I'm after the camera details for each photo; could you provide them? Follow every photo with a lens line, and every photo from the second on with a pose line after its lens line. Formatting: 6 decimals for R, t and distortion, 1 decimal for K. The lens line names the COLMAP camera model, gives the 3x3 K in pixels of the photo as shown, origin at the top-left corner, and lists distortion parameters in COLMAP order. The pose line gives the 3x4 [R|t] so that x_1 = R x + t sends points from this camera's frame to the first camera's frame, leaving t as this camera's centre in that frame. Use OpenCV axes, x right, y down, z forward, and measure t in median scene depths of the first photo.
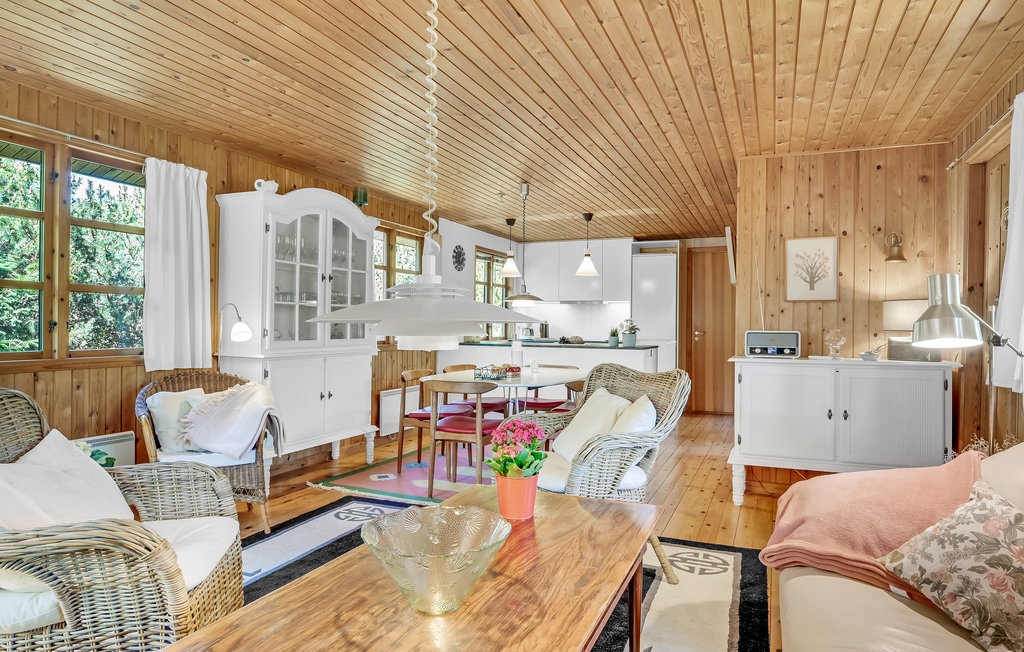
lens RADIAL K [[597.6, 0, 518.2], [0, 597.6, 325.8], [0, 0, 1]] dist [-0.001507, 0.002746]
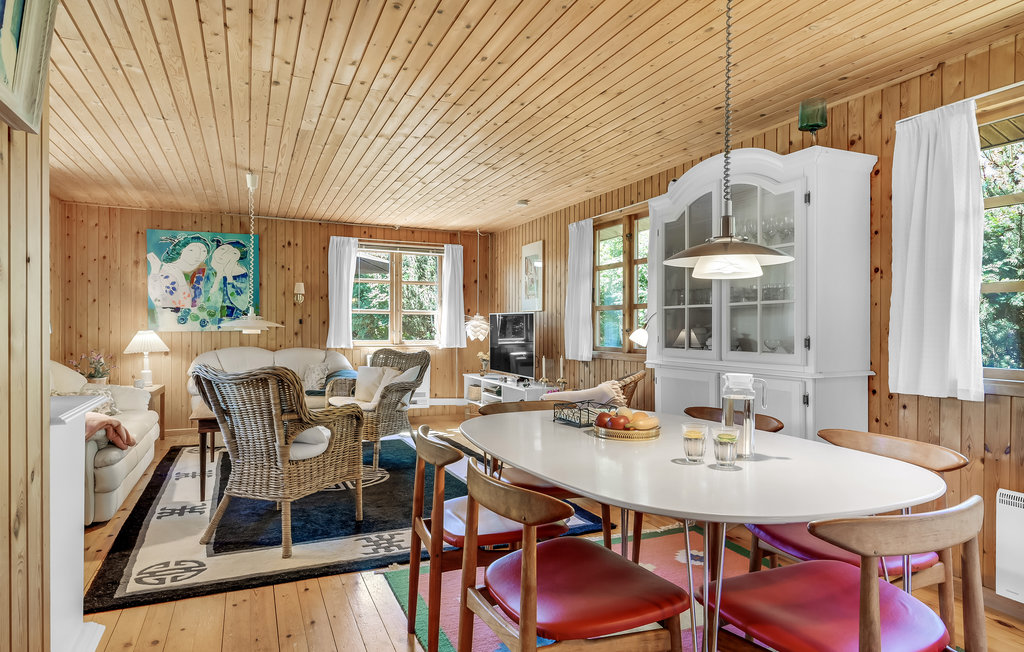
lens RADIAL K [[597.6, 0, 514.7], [0, 597.6, 331.6], [0, 0, 1]] dist [-0.001507, 0.002746]
pose [[-0.678894, -0.011473, -0.734146, 0.428681], [-0.015814, 0.999874, -0.001002, 0.003590], [0.734066, 0.010930, -0.678990, 1.383482]]
